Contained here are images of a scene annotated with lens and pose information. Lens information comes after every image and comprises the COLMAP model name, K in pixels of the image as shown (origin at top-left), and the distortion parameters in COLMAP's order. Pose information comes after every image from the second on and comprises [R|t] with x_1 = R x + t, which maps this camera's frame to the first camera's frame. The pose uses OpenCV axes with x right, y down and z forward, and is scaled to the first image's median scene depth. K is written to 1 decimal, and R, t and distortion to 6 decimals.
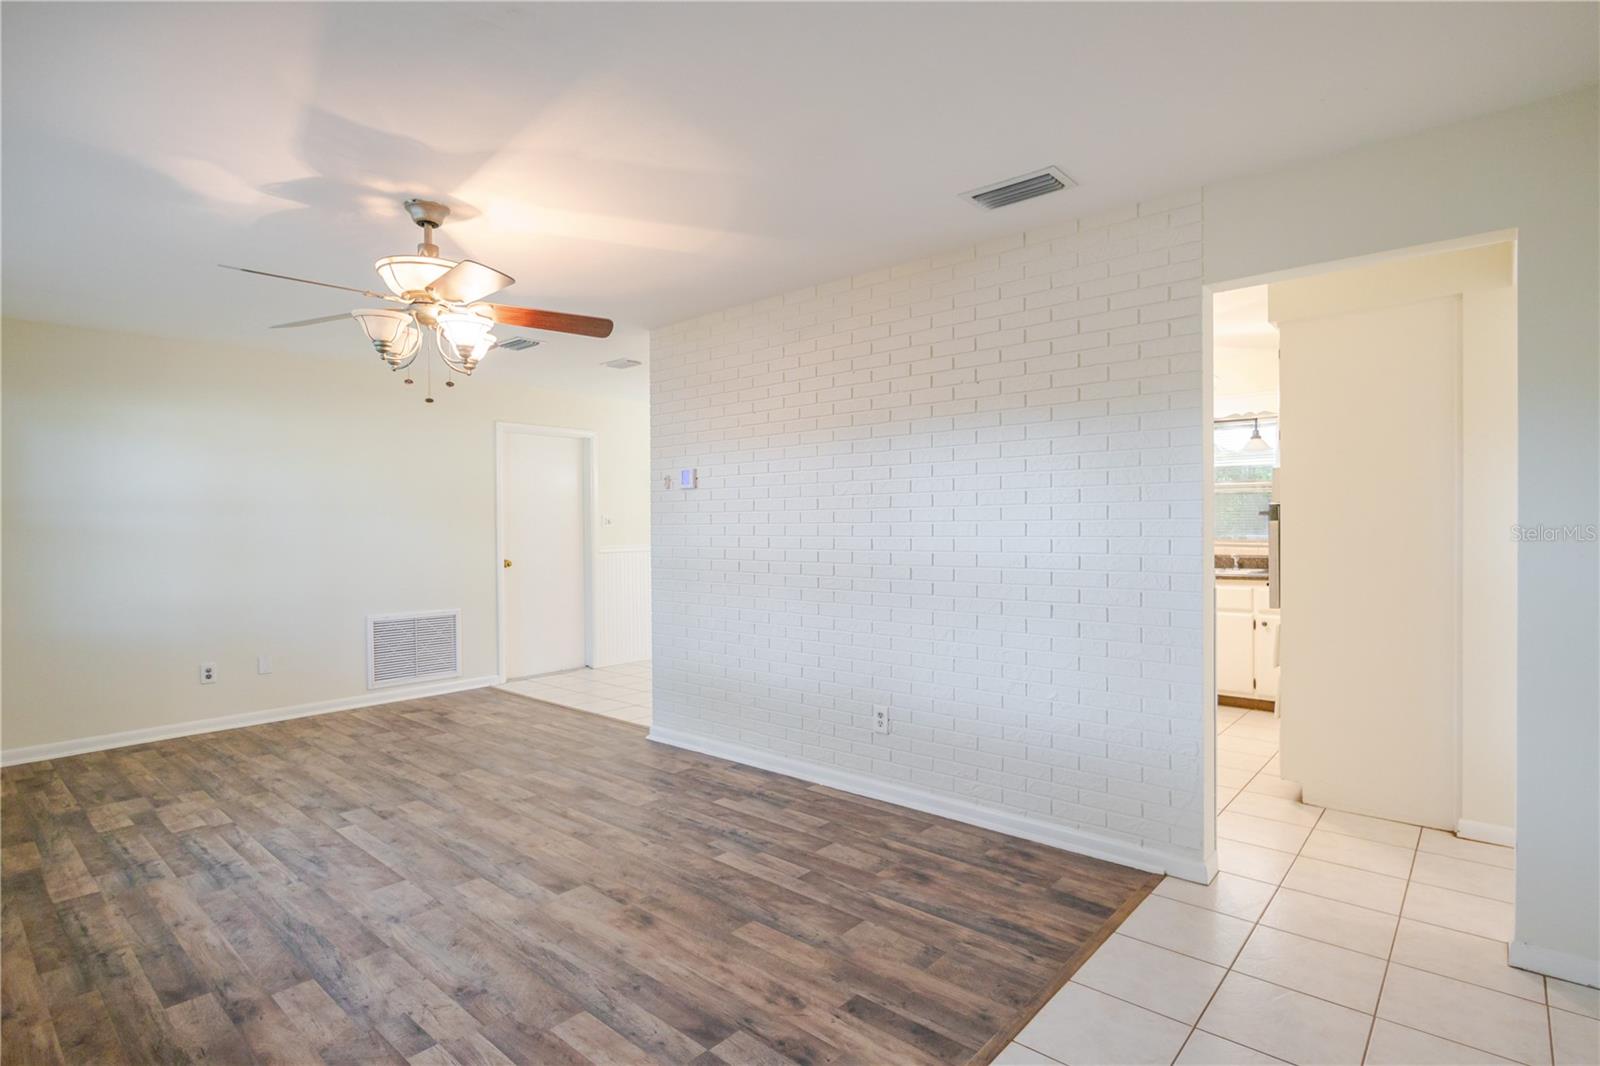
lens RADIAL K [[797.4, 0, 809.2], [0, 797.4, 533.6], [0, 0, 1]] dist [-0.009576, -0.001373]
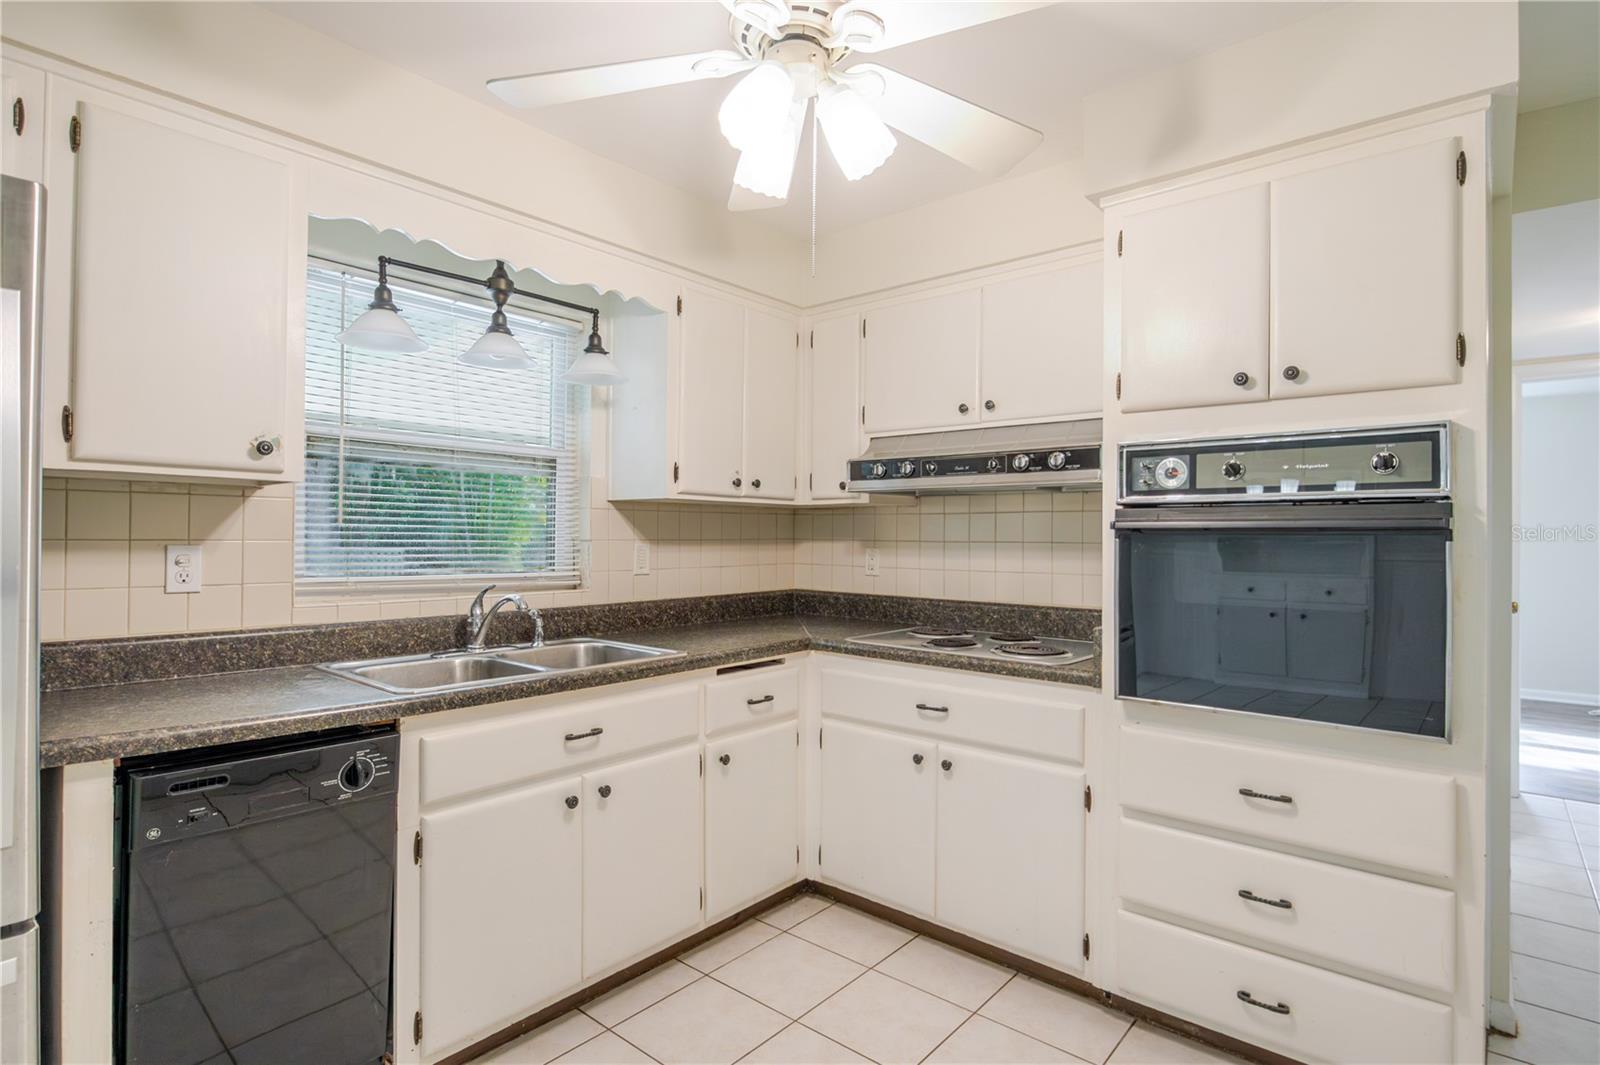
lens RADIAL K [[797.4, 0, 807.4], [0, 797.4, 532.3], [0, 0, 1]] dist [-0.009576, -0.001373]
pose [[-0.010727, 0.011055, 0.999881, 0.168675], [0.003025, 0.999935, -0.011023, -0.017825], [-0.999938, 0.002906, -0.010760, 1.459093]]
